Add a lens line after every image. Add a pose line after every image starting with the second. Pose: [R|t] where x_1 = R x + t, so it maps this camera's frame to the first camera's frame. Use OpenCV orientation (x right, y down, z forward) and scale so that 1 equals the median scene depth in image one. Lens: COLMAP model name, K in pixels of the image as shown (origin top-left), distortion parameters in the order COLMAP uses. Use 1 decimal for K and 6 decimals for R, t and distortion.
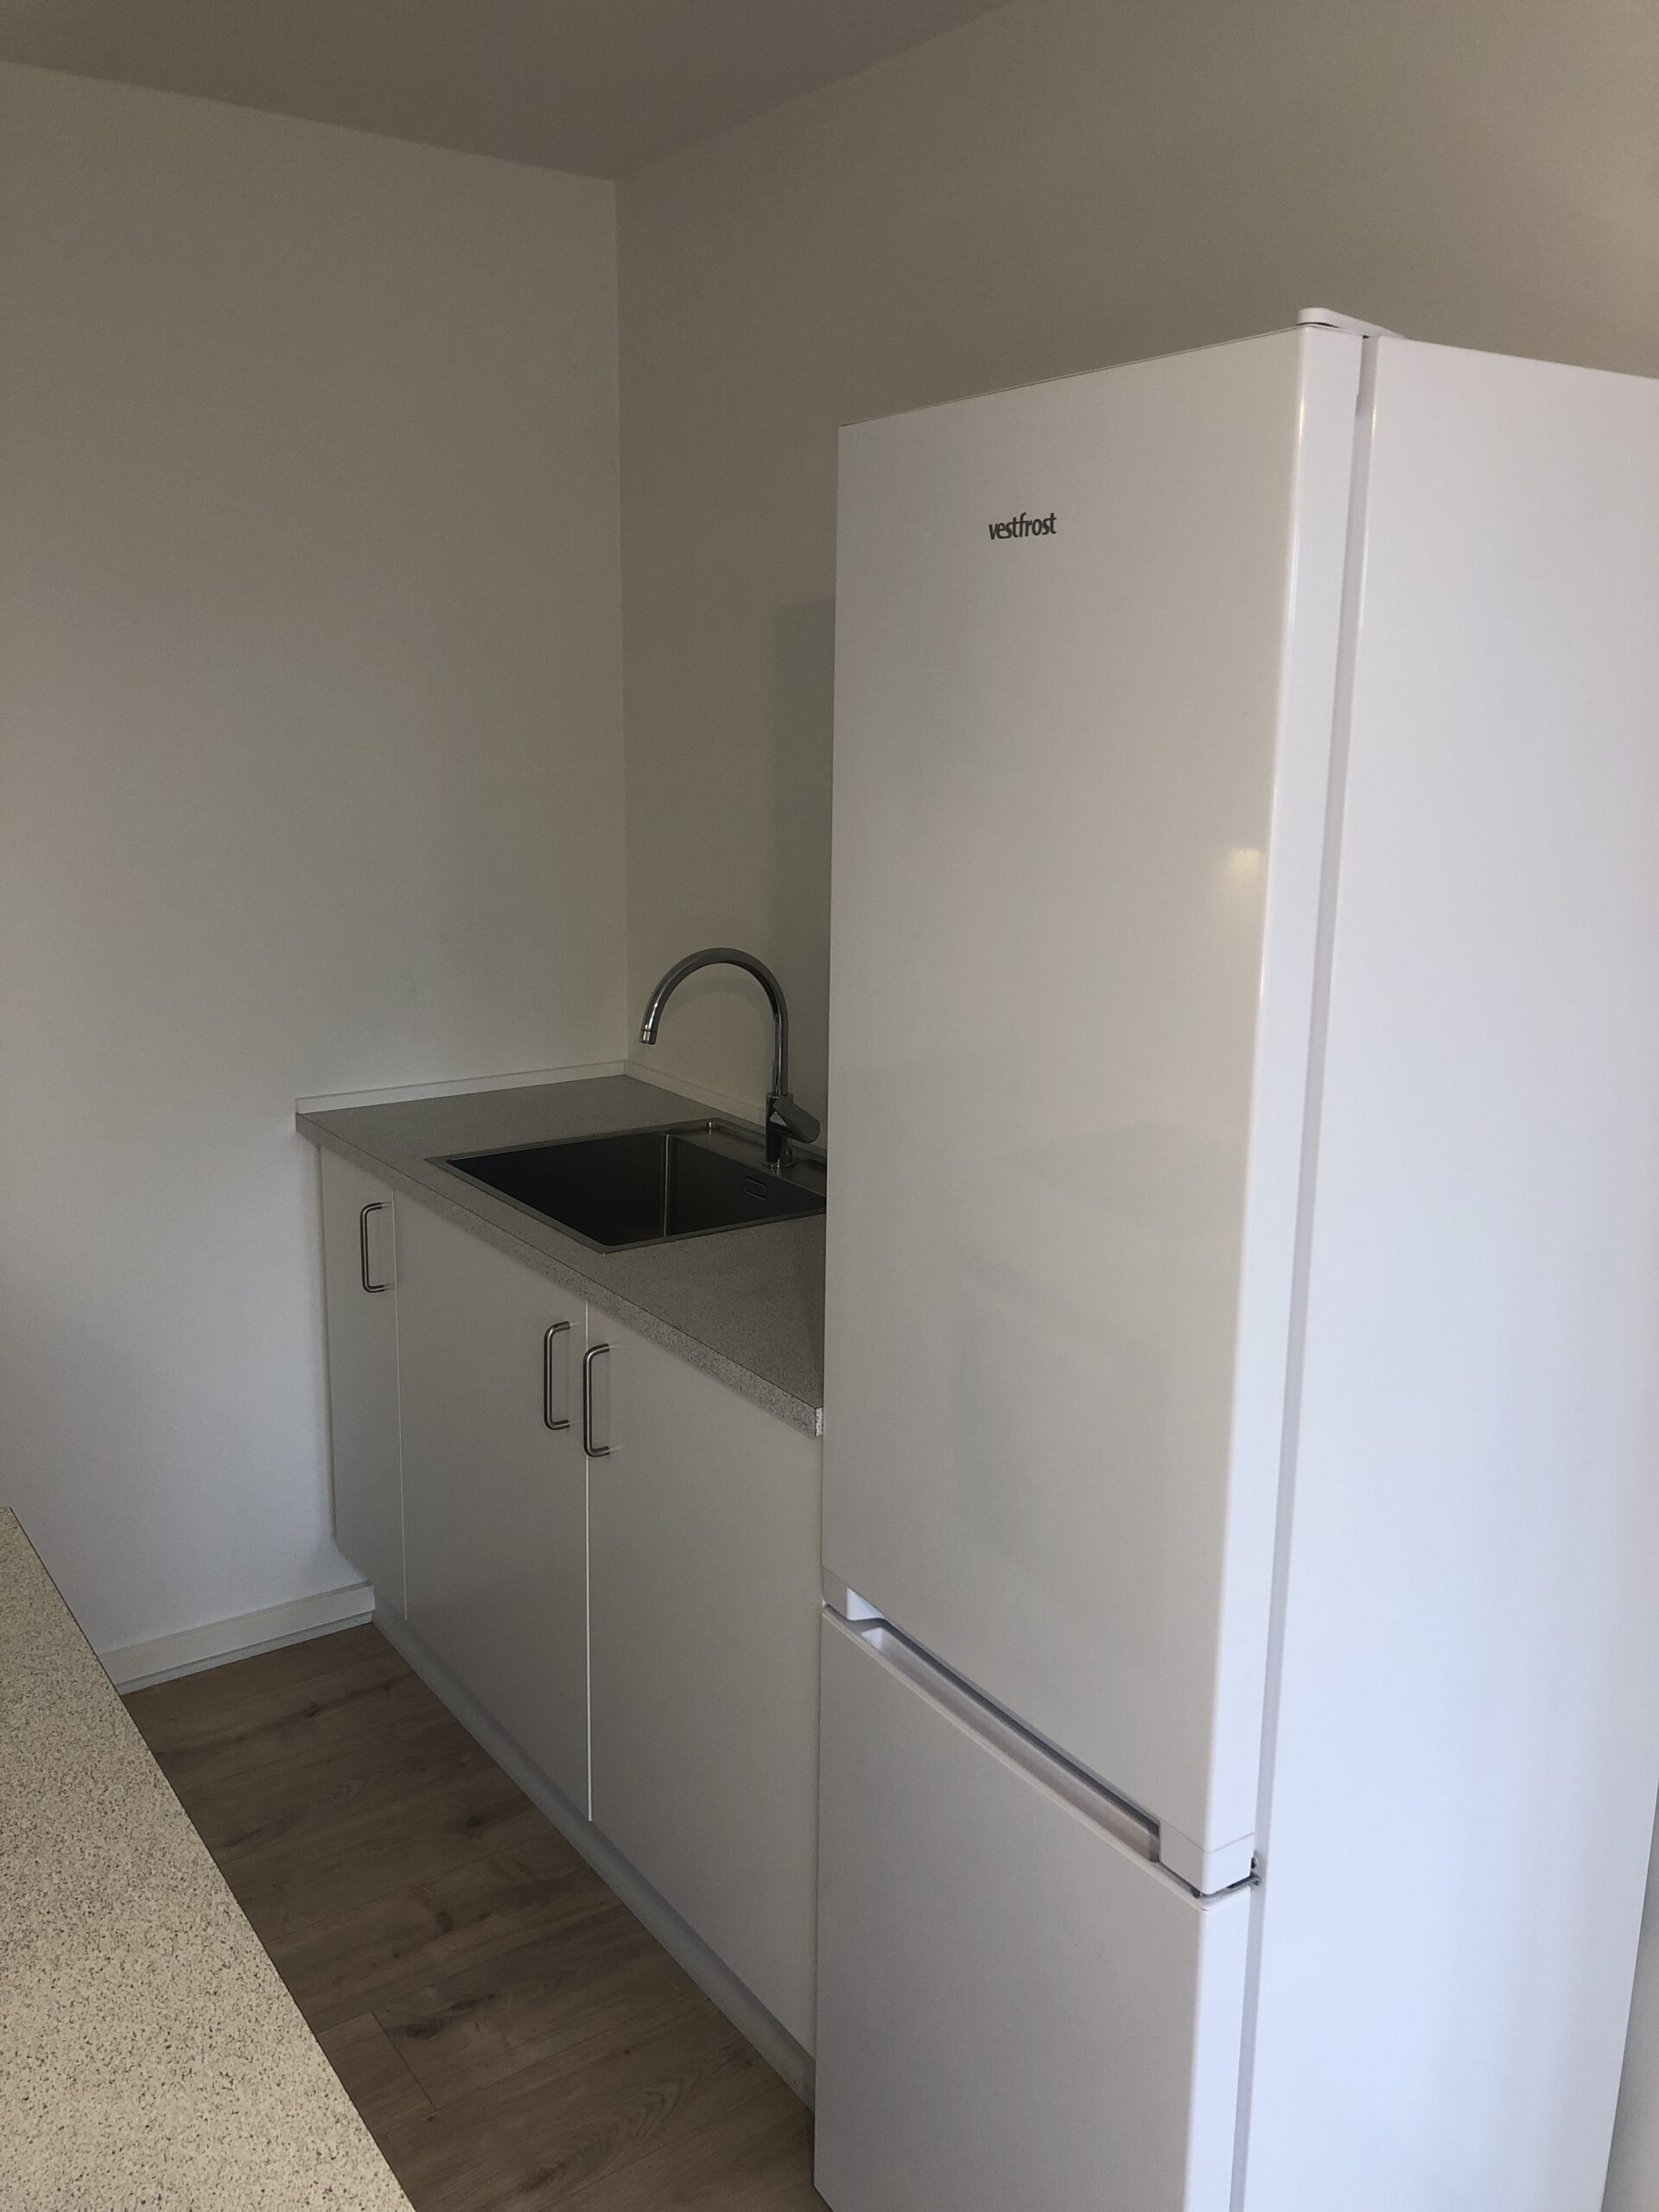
lens RADIAL K [[1786.4, 0, 829.5], [0, 1786.4, 1106.0], [0, 0, 1]] dist [0.014331, 0.001976]
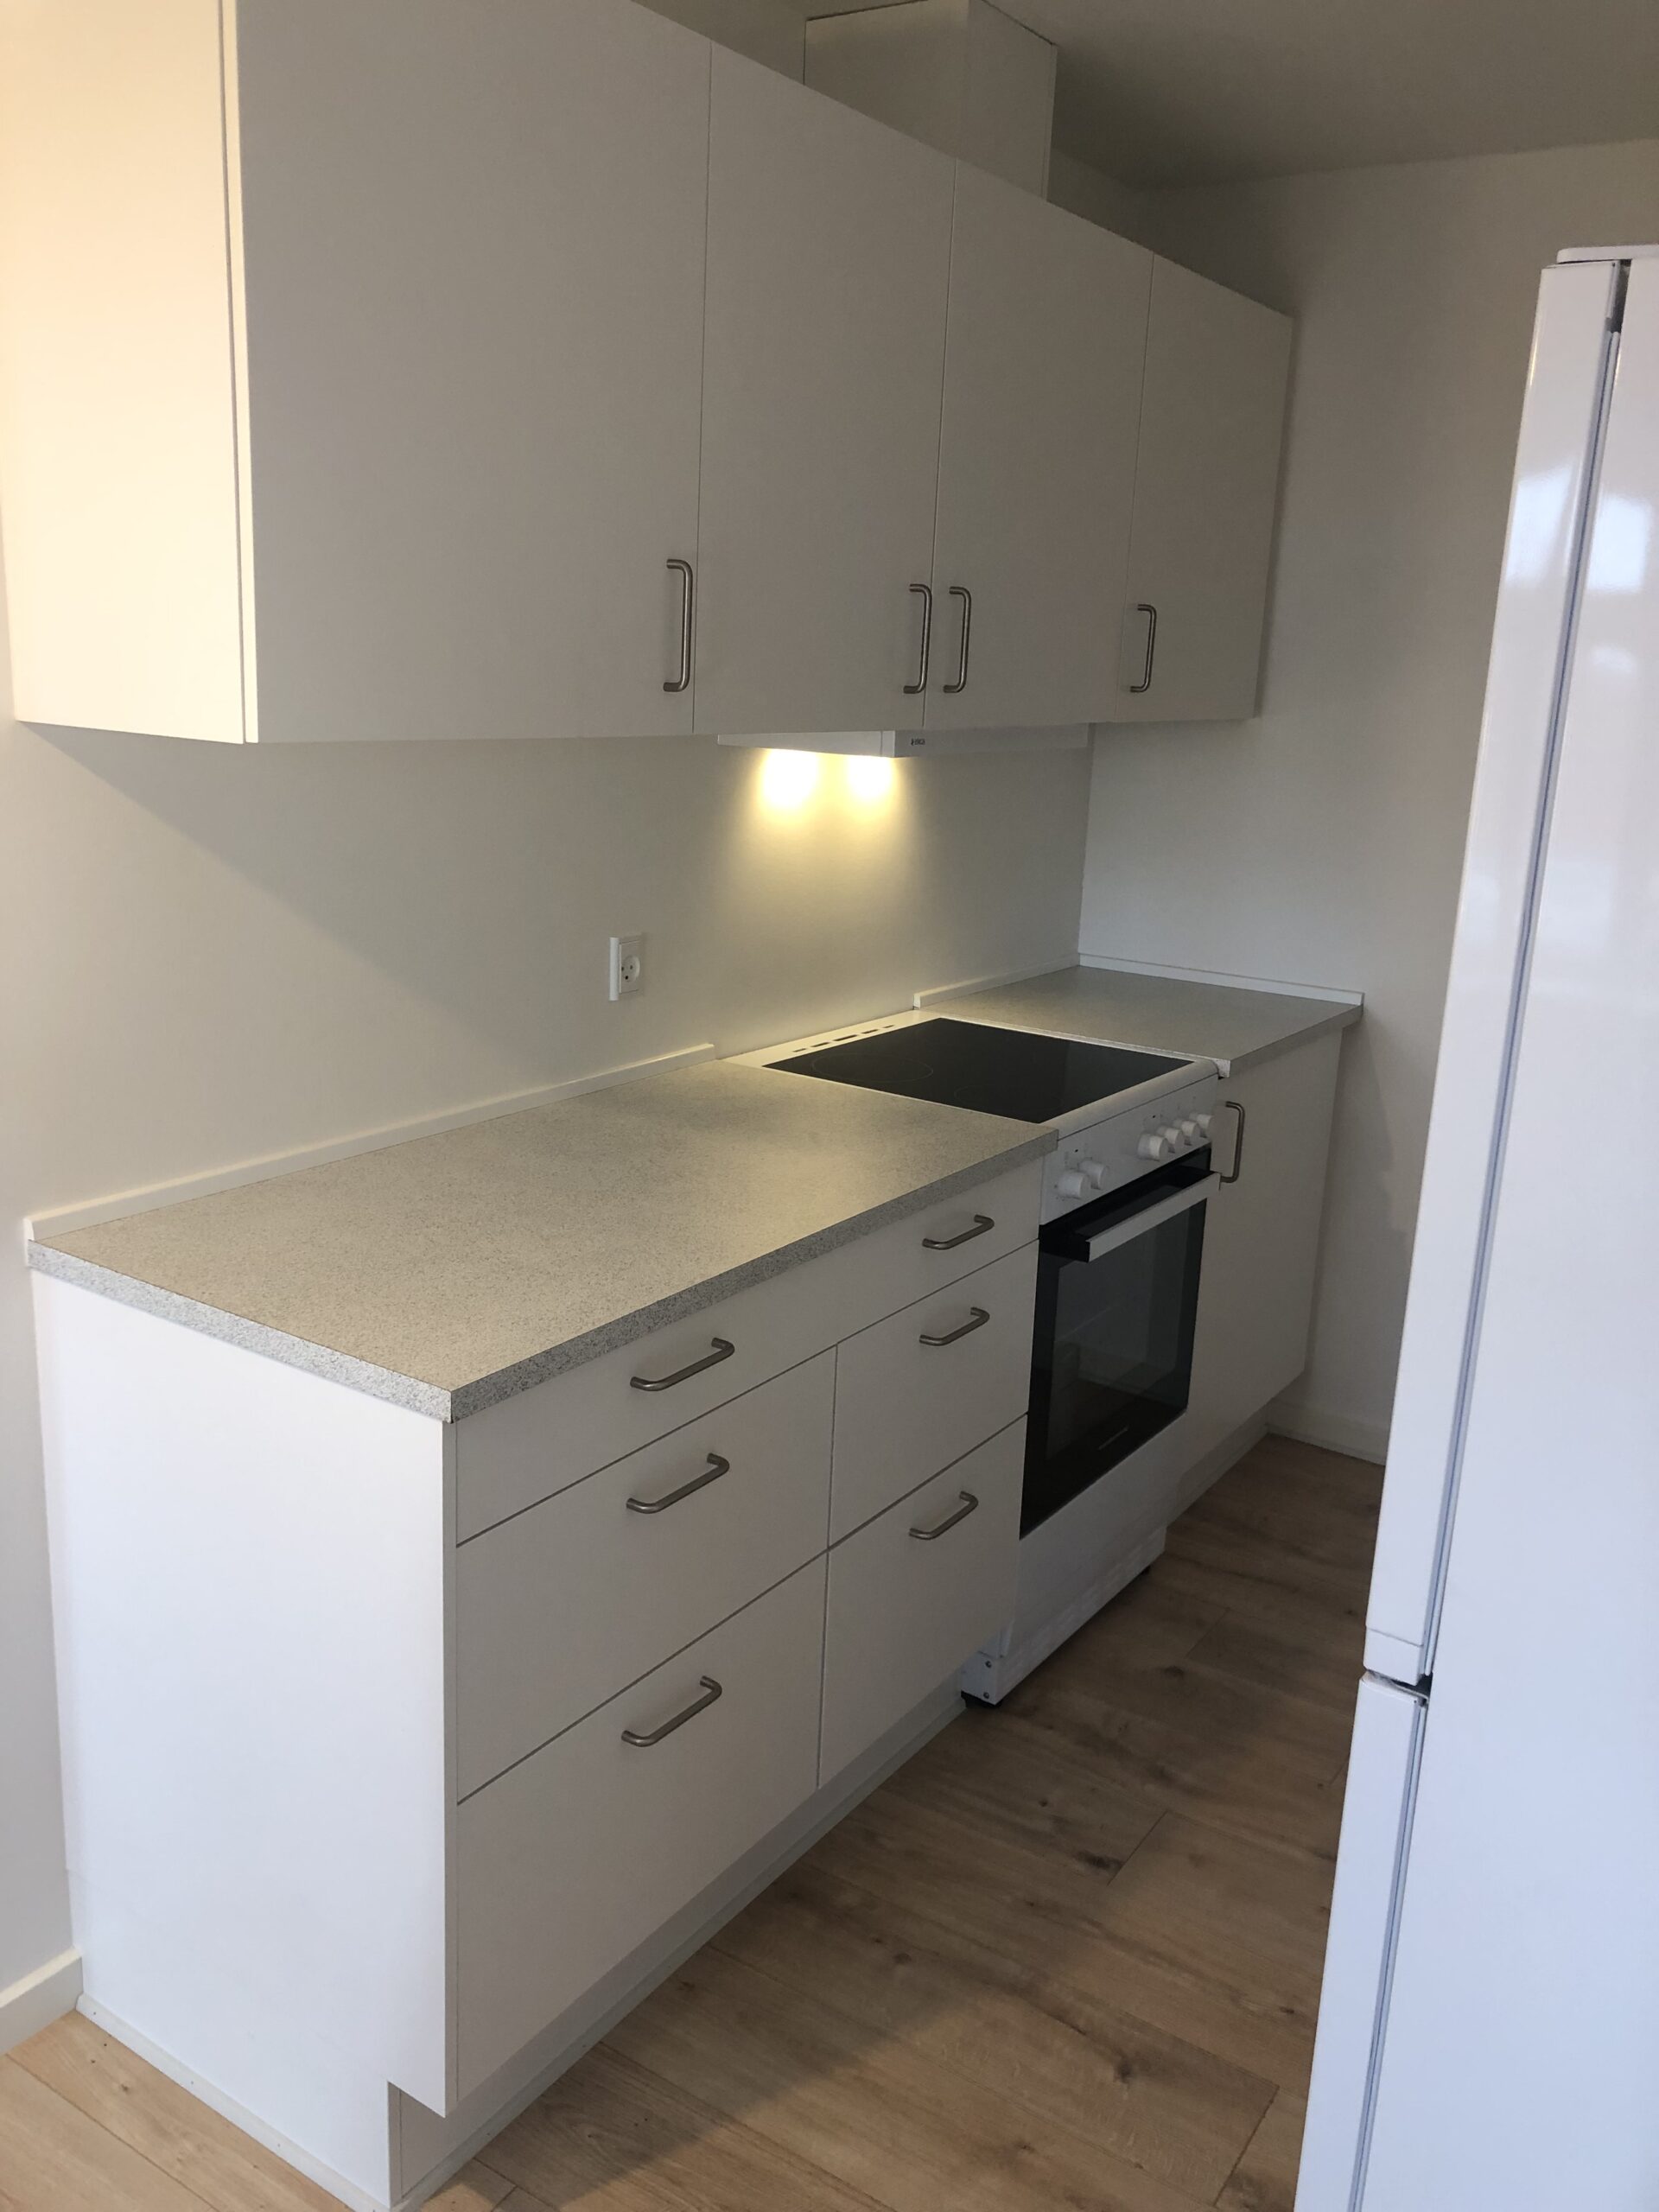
lens RADIAL K [[1795.7, 0, 860.3], [0, 1795.7, 1102.9], [0, 0, 1]] dist [0.013284, 0.009156]
pose [[0.356323, 0.223794, -0.907166, 0.607082], [-0.244537, 0.959388, 0.140626, 0.008867], [0.901796, 0.171728, 0.396578, 0.117112]]
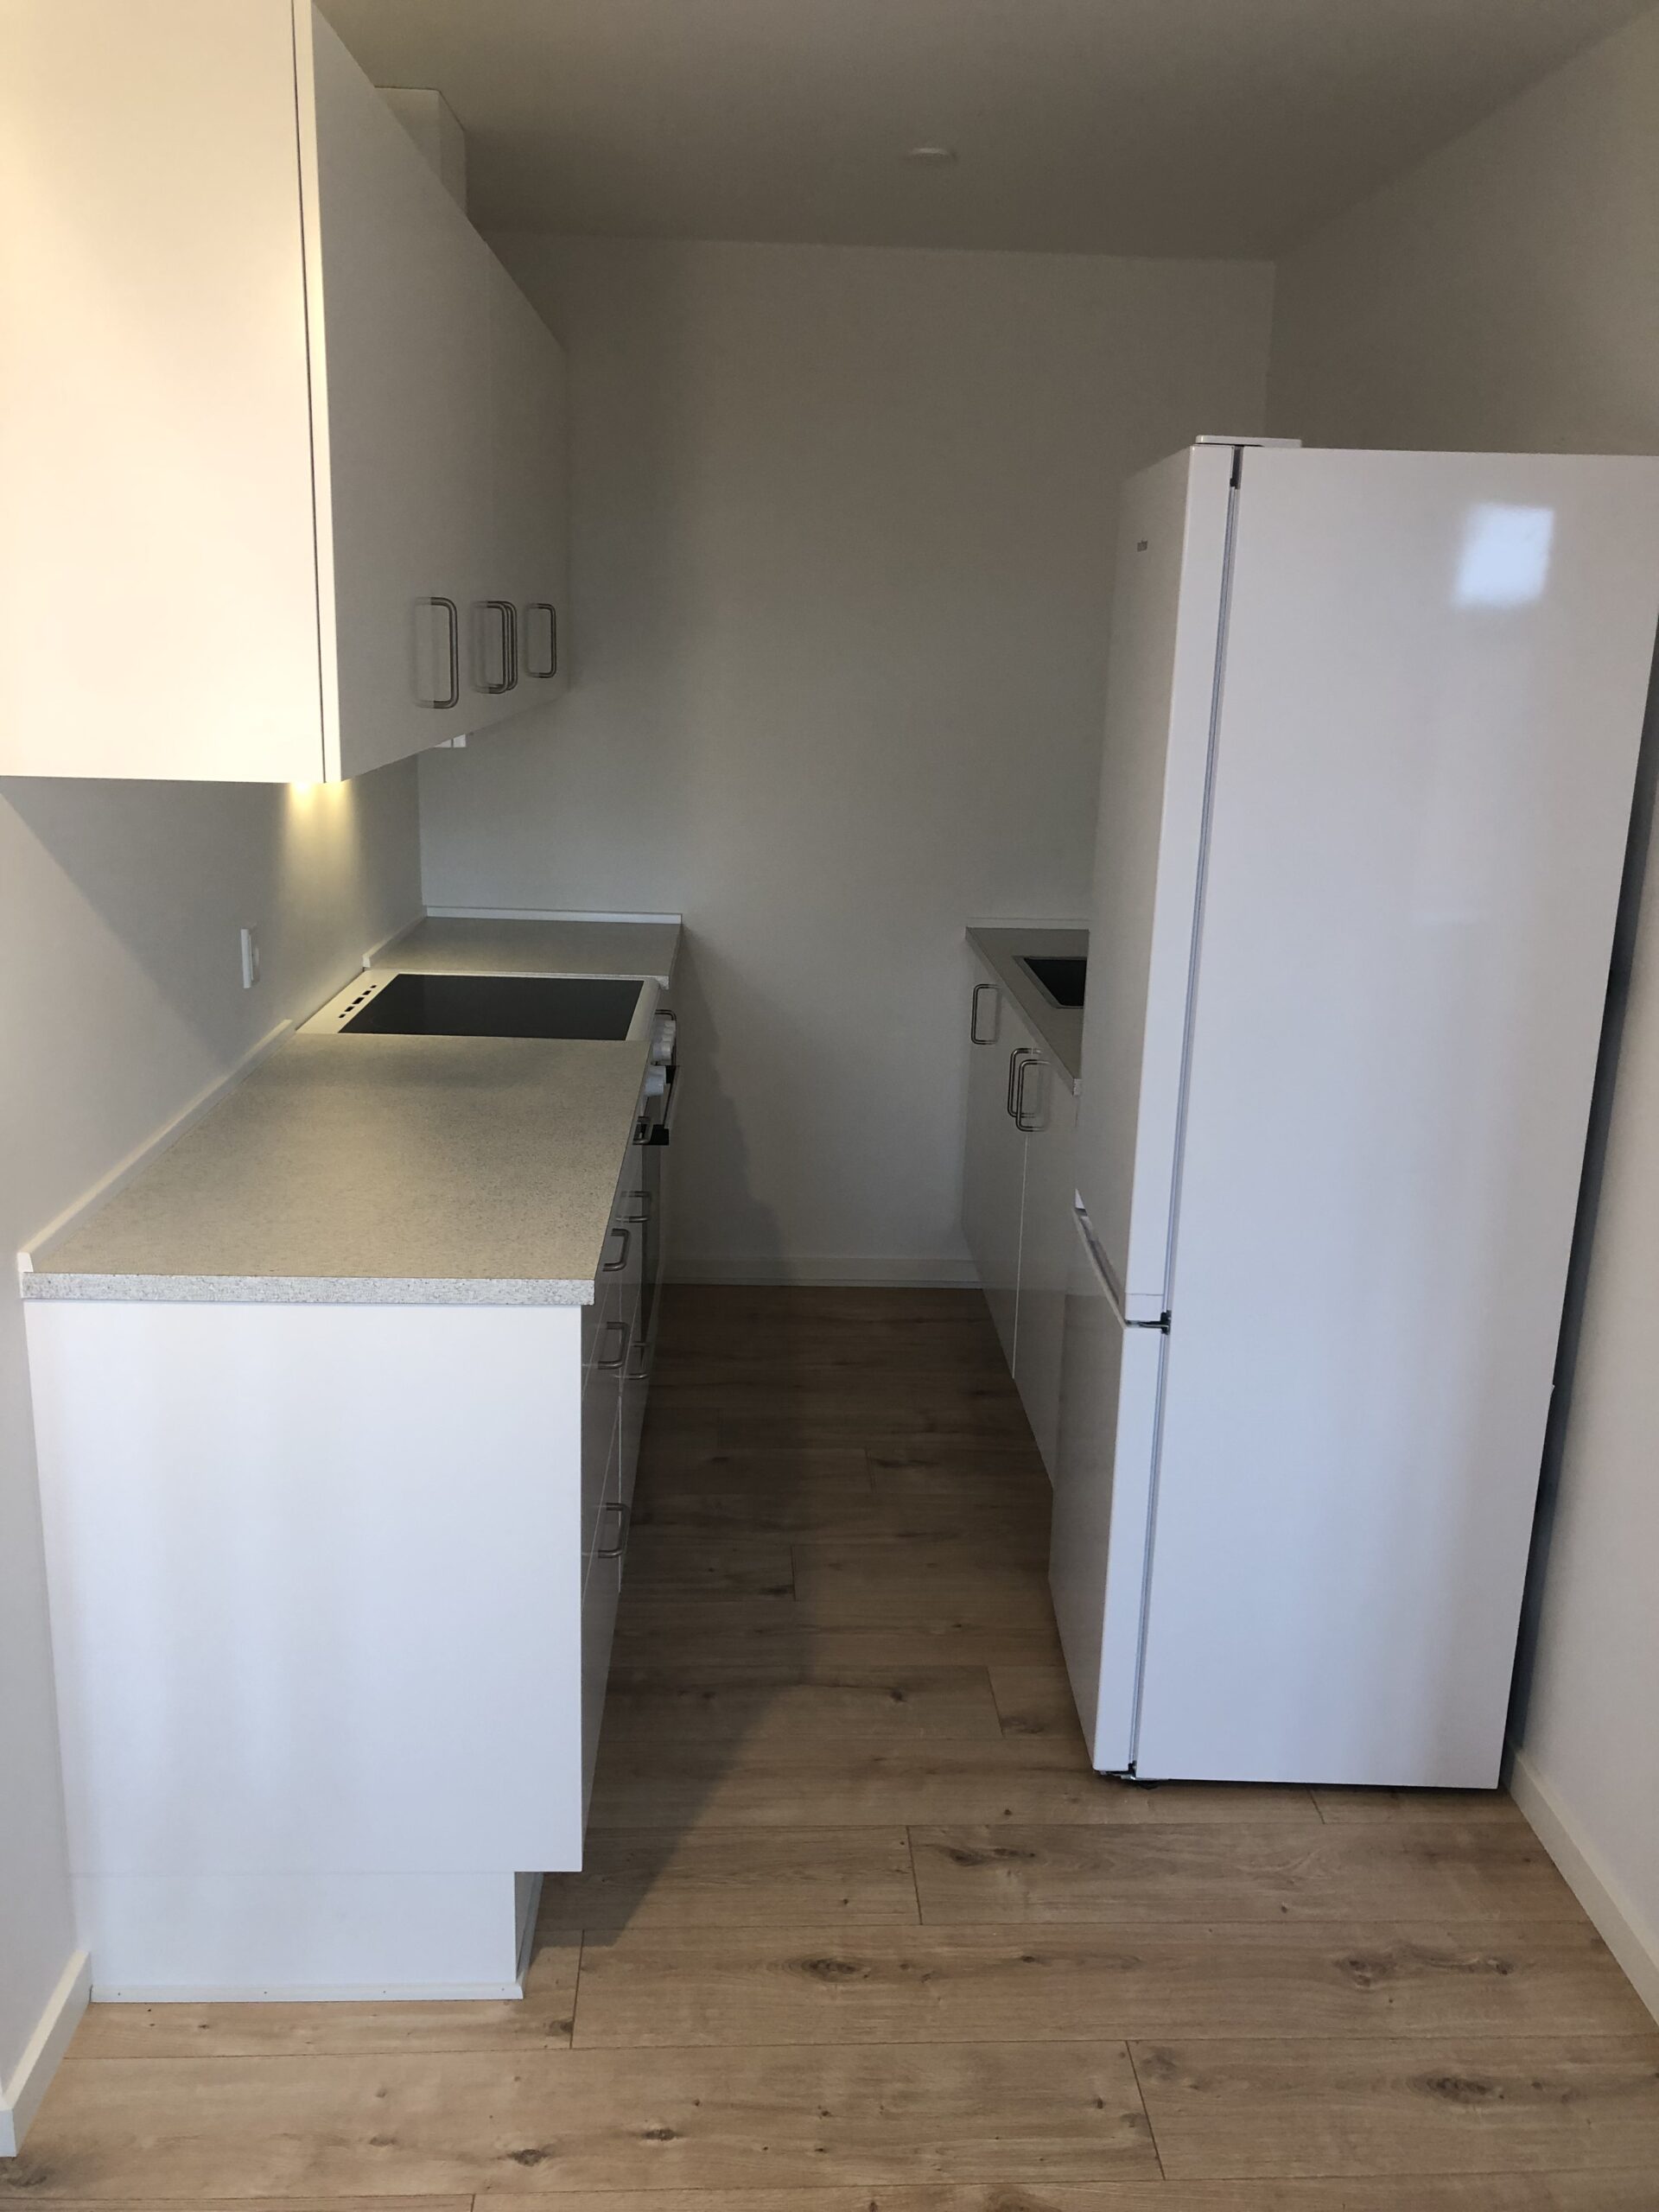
lens RADIAL K [[1784.9, 0, 829.5], [0, 1784.9, 1106.0], [0, 0, 1]] dist [0.031130, -0.000366]
pose [[0.836777, 0.145385, -0.527889, 0.502662], [-0.133283, 0.989189, 0.061158, 0.092204], [0.531074, 0.019183, 0.847108, -0.384782]]
